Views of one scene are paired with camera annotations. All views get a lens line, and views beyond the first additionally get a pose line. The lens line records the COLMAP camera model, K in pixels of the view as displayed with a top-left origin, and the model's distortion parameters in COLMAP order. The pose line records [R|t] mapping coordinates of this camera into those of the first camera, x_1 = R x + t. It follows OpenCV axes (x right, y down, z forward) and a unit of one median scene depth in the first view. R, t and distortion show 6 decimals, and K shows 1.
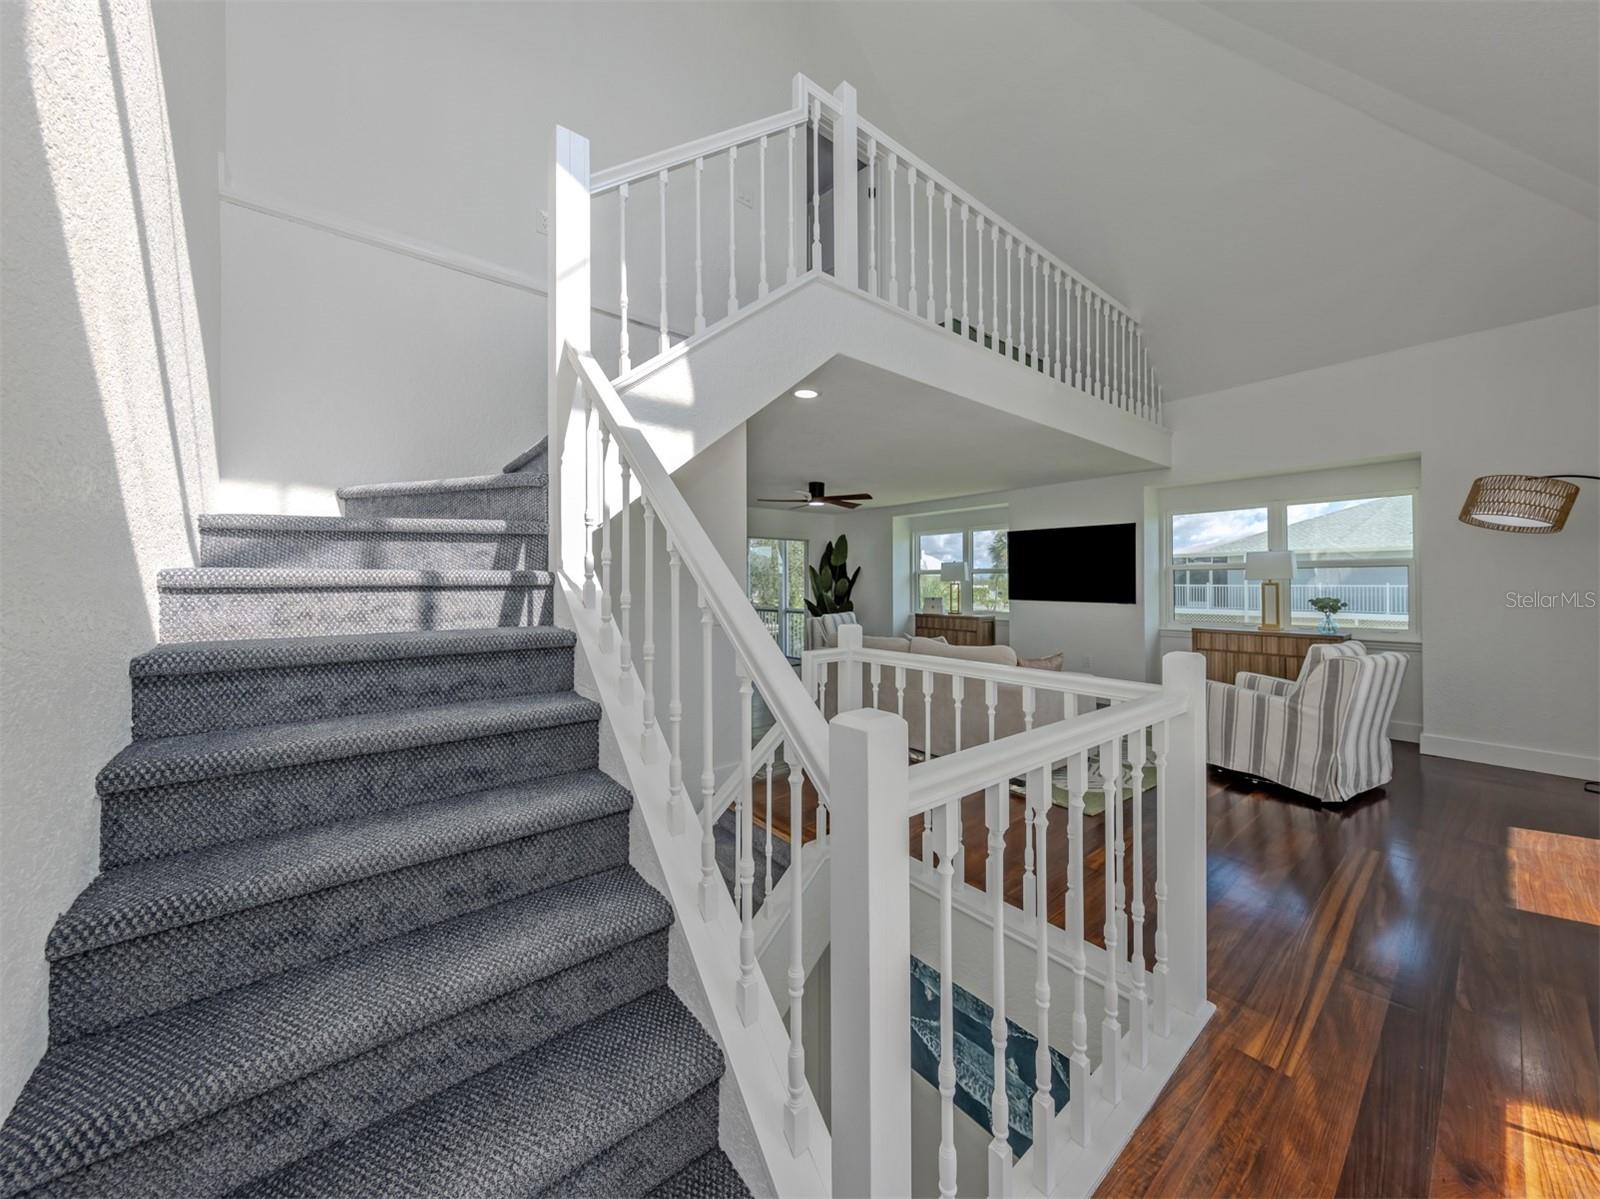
lens RADIAL K [[591.3, 0, 830.2], [0, 591.3, 580.6], [0, 0, 1]] dist [0.003013, -0.000058]
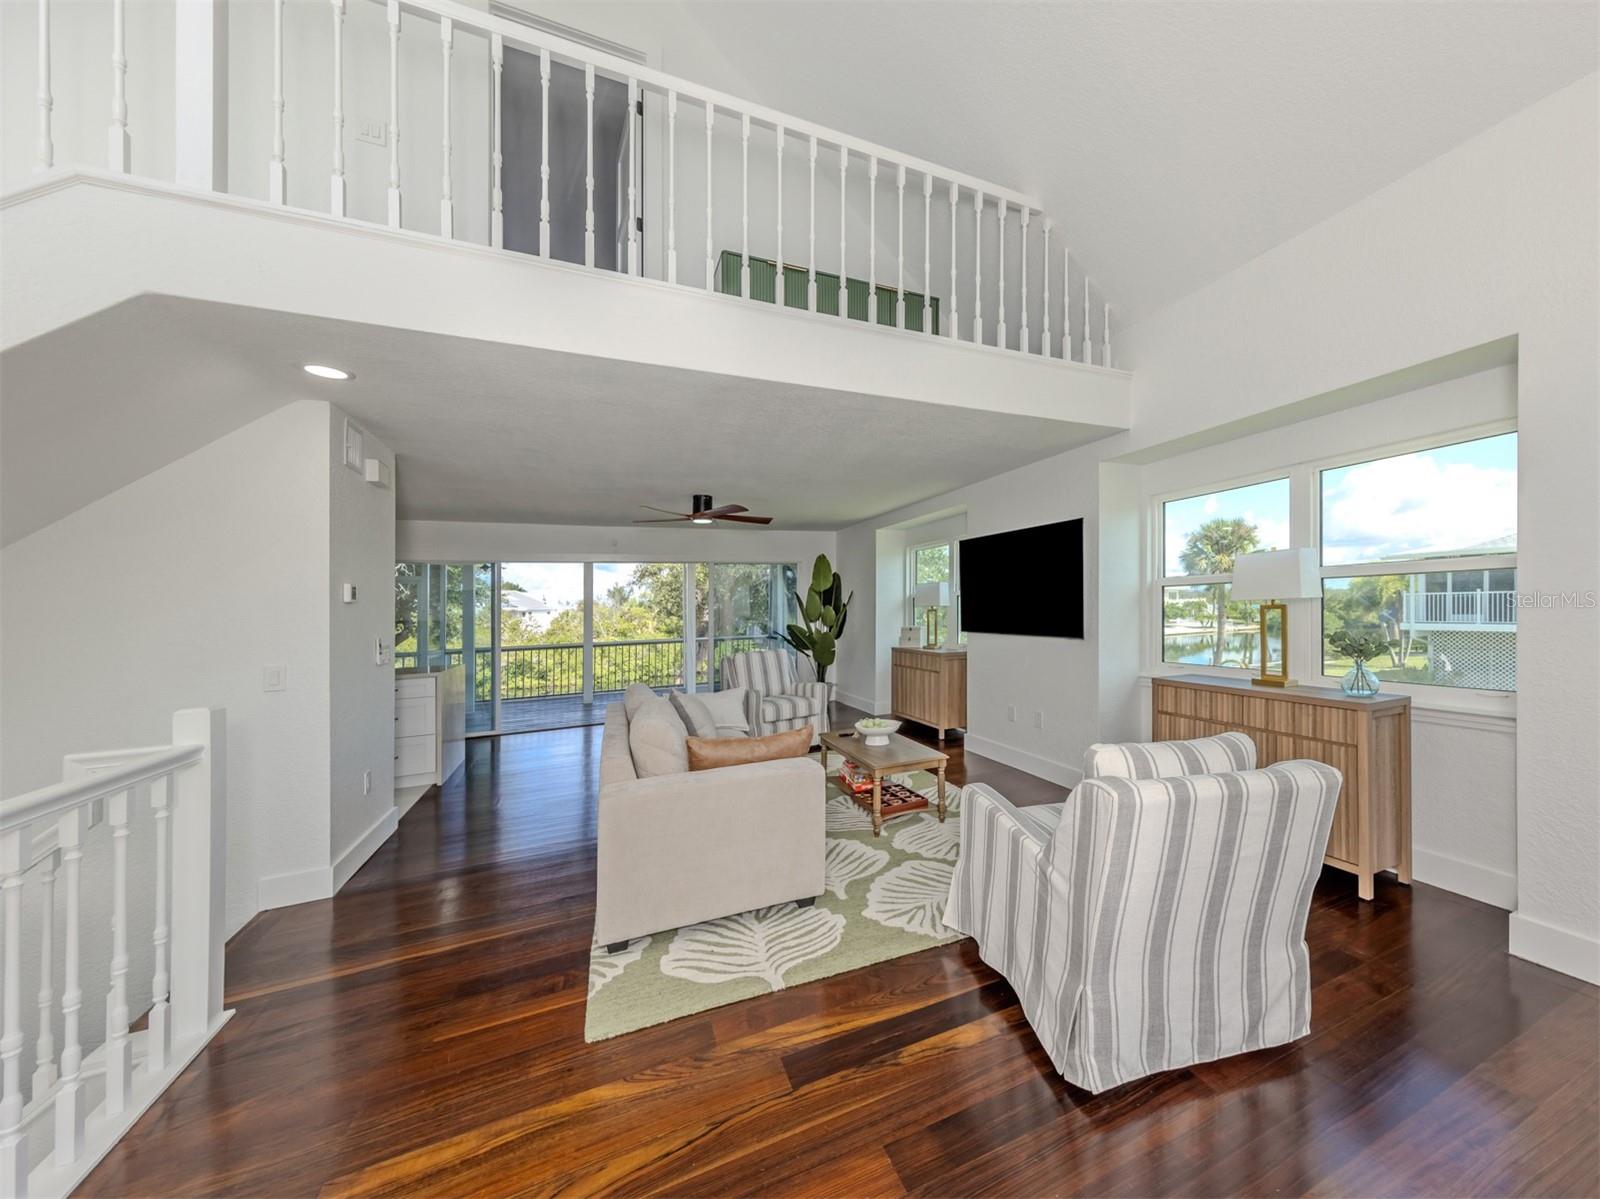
lens RADIAL K [[594.9, 0, 876.8], [0, 594.9, 602.5], [0, 0, 1]] dist [0.001995, 0.000029]
pose [[0.965178, -0.027455, -0.260149, 0.531084], [0.028722, 0.999587, 0.001071, -0.011385], [0.260012, -0.008506, 0.965568, 0.323757]]
